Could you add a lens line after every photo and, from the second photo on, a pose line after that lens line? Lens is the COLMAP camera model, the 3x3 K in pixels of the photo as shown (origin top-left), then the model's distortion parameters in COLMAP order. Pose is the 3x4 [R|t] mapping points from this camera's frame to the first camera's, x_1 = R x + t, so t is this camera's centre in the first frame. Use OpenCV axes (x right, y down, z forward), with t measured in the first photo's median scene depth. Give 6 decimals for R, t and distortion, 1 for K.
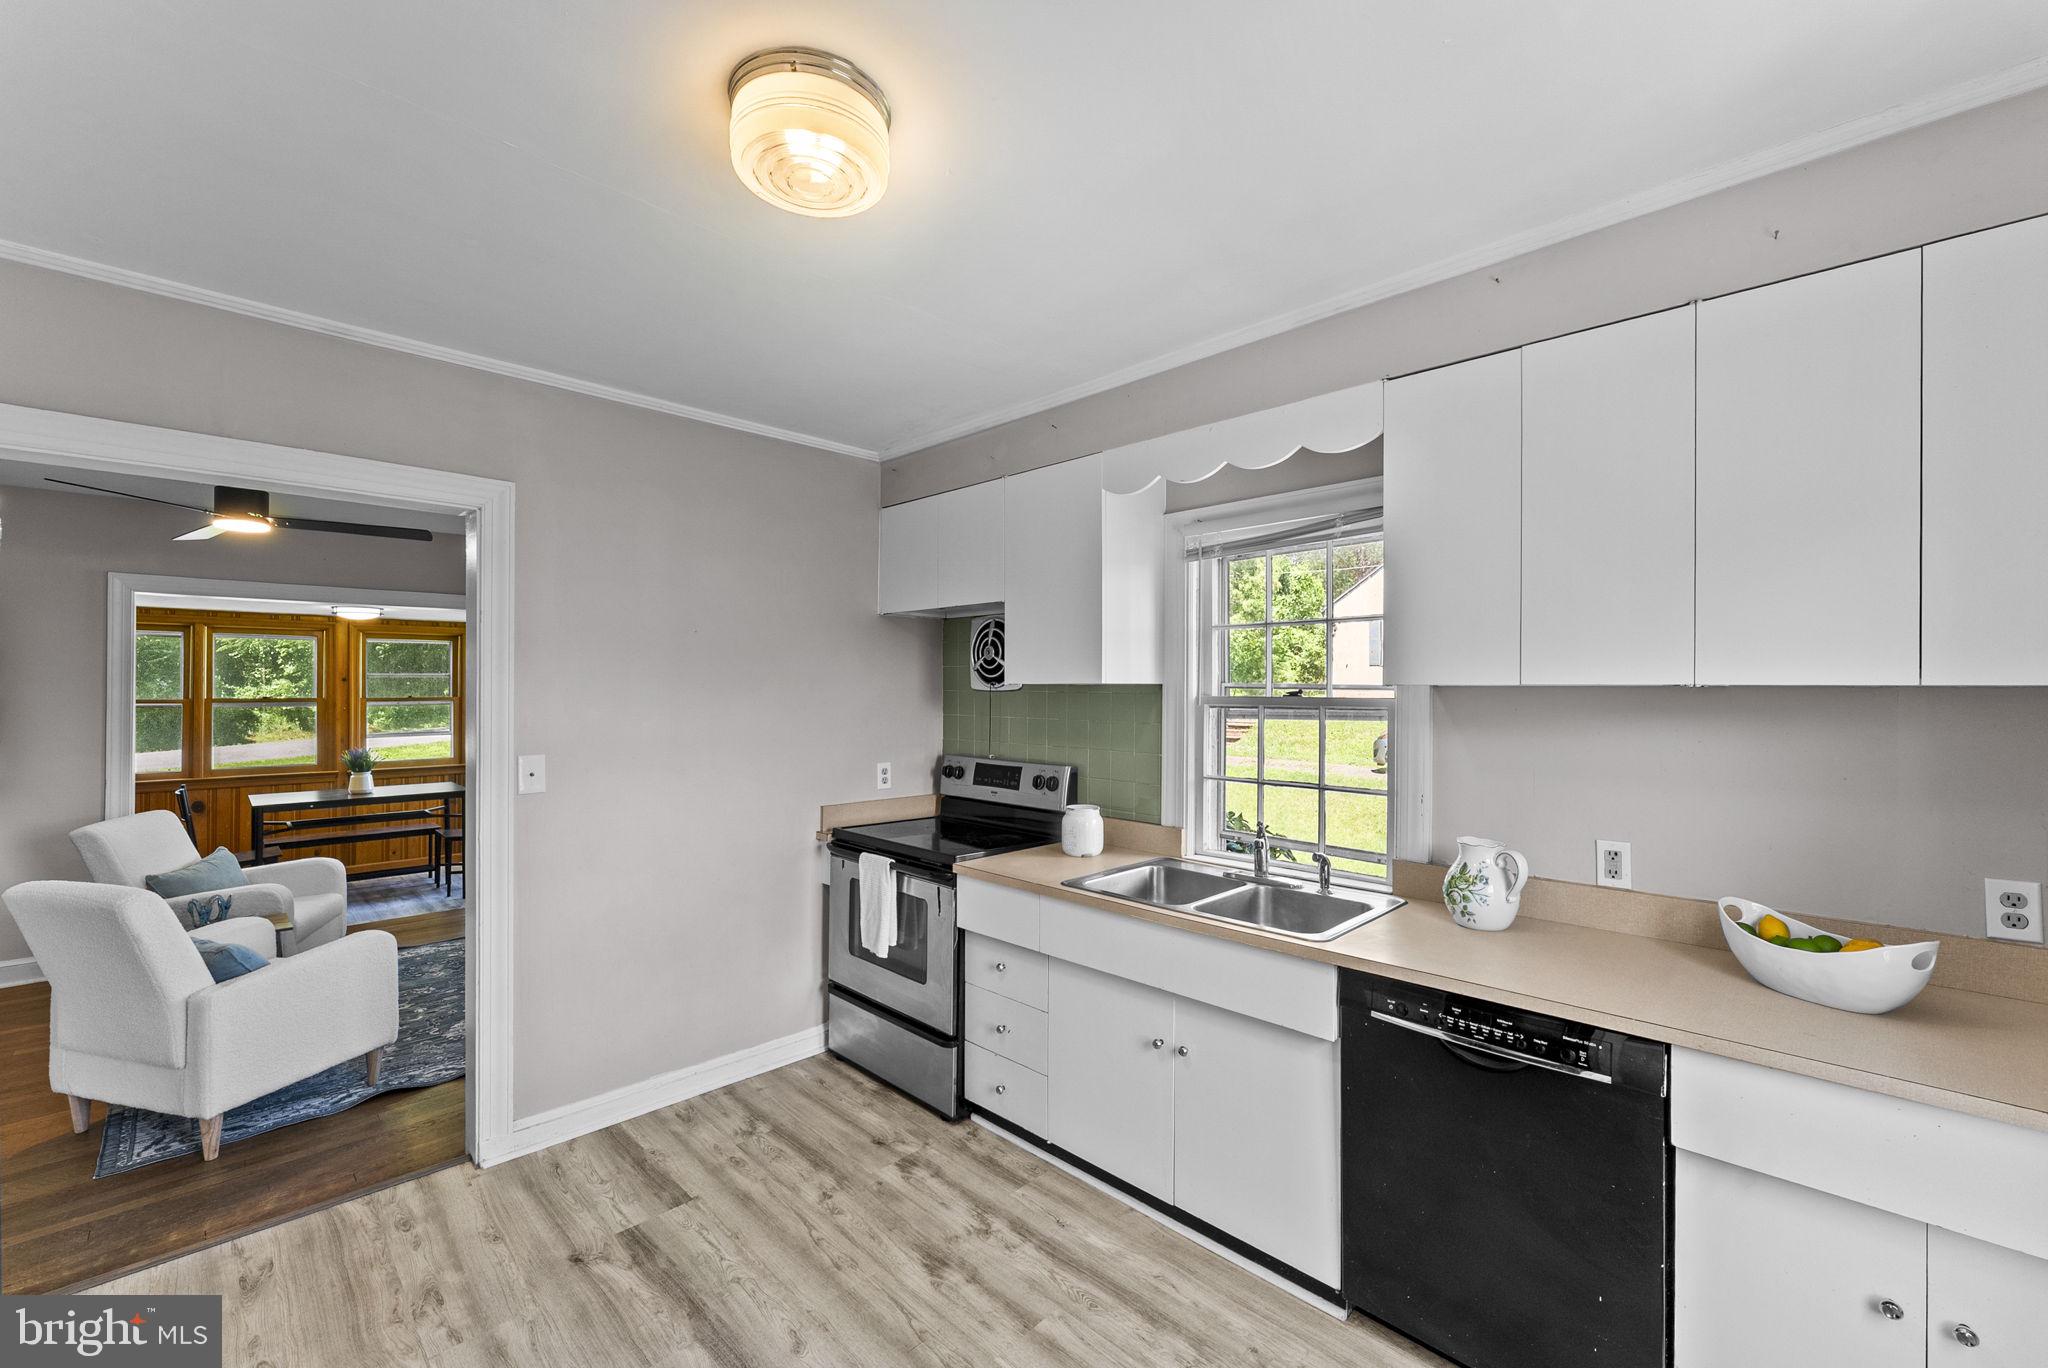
lens RADIAL K [[839.9, 0, 1027.4], [0, 839.9, 689.2], [0, 0, 1]] dist [0.001389, -0.000220]
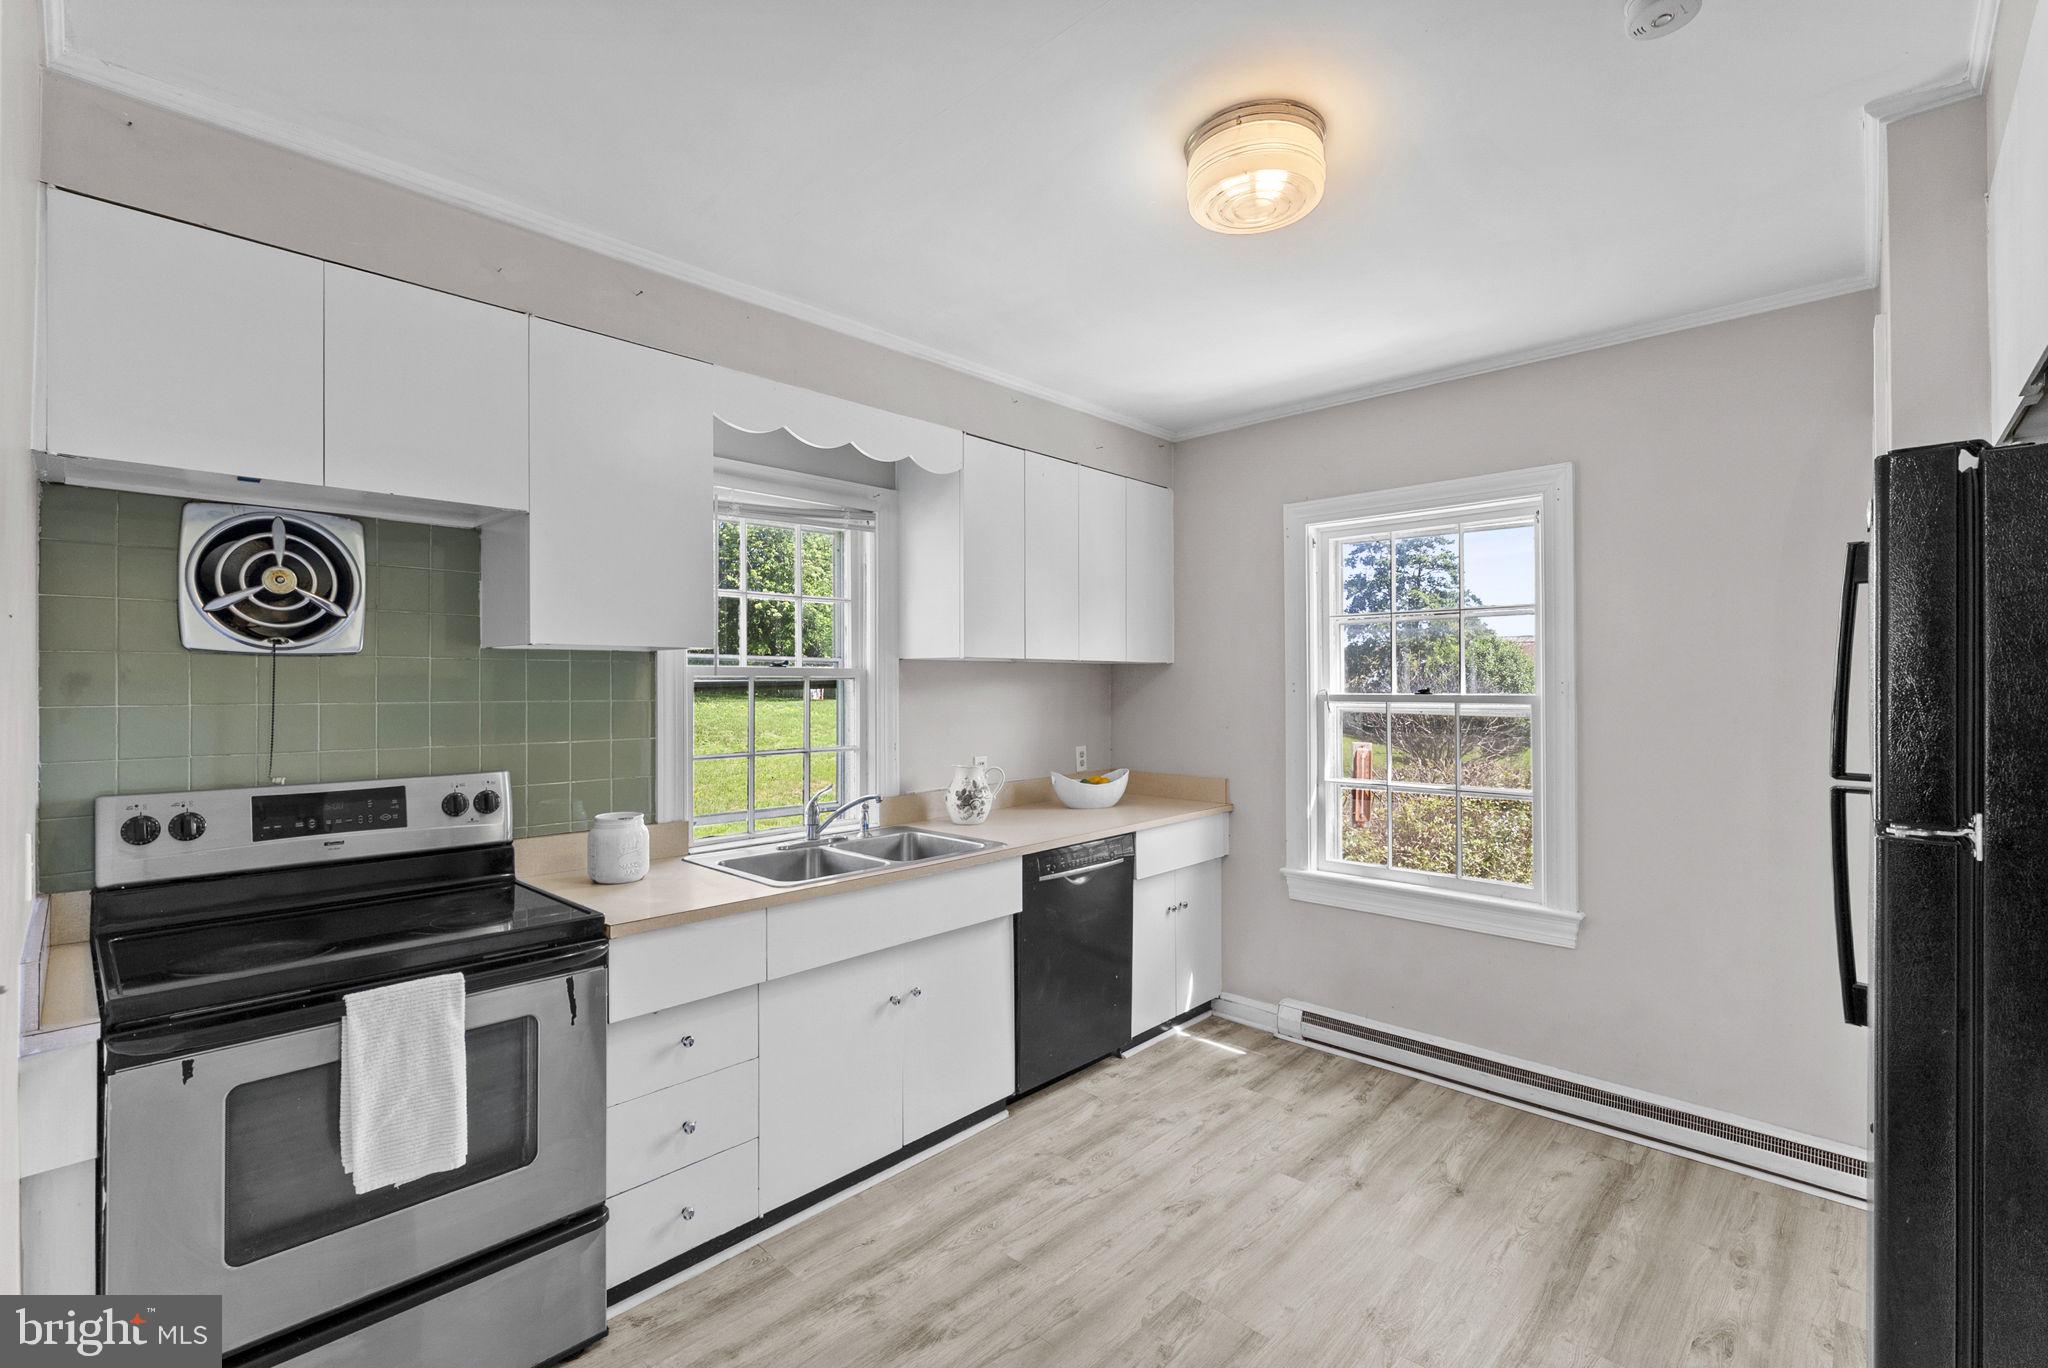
lens RADIAL K [[904.6, 0, 1027.0], [0, 904.6, 670.9], [0, 0, 1]] dist [0.000257, -0.000051]
pose [[-0.026584, 0.005620, 0.999631, -0.891130], [-0.002809, 0.999980, -0.005696, 0.020921], [-0.999643, -0.002959, -0.026568, 0.805521]]
